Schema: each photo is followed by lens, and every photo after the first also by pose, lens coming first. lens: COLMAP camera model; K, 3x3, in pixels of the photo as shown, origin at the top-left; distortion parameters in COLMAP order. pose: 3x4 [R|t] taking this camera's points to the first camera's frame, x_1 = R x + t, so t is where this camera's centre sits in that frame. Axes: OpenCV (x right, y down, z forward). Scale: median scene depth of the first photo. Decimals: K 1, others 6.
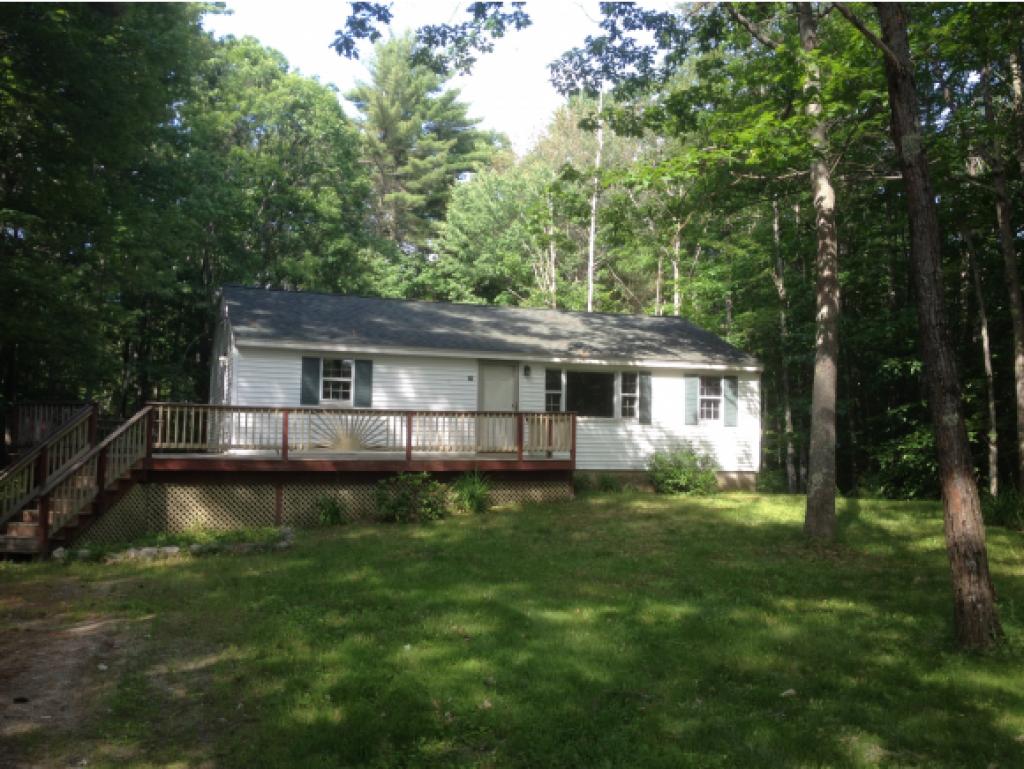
lens RADIAL K [[958.6, 0, 512.0], [0, 958.6, 384.5], [0, 0, 1]] dist [0.084852, -0.177630]
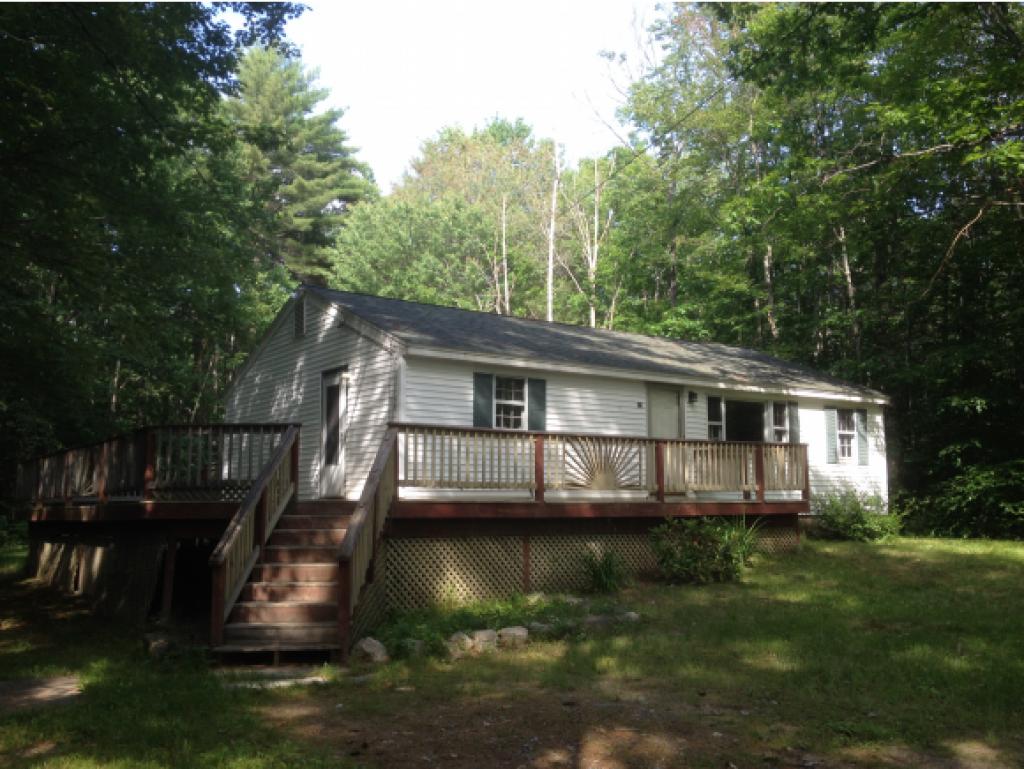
lens RADIAL K [[958.6, 0, 512.0], [0, 958.6, 384.5], [0, 0, 1]] dist [0.084852, -0.177630]
pose [[0.966270, 0.017215, 0.256954, -0.340766], [-0.002188, 0.998276, -0.058654, 0.023289], [-0.257520, 0.056113, 0.964642, 0.214492]]
